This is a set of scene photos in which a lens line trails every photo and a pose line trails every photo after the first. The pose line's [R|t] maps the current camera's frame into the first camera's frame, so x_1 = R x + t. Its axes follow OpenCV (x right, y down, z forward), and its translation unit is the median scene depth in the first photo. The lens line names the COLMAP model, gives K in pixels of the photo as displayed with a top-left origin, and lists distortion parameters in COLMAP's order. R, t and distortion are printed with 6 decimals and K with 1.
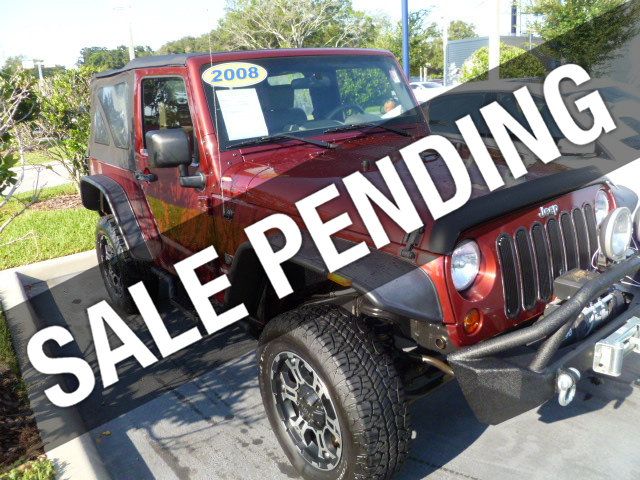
lens RADIAL K [[532.5, 0, 320.0], [0, 532.5, 240.0], [0, 0, 1]] dist [-0.064424, 0.009269]
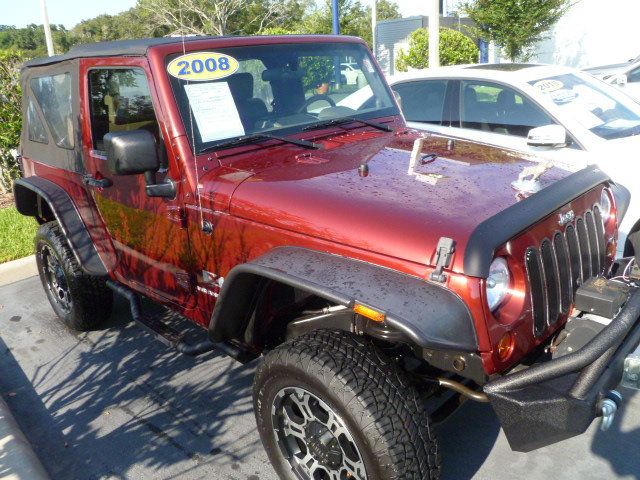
lens RADIAL K [[532.5, 0, 320.0], [0, 532.5, 240.0], [0, 0, 1]] dist [-0.064424, 0.009269]
pose [[0.991006, -0.040416, 0.127568, -0.096661], [0.035914, 0.998655, 0.037398, -0.051988], [-0.128907, -0.032480, 0.991125, 0.099249]]
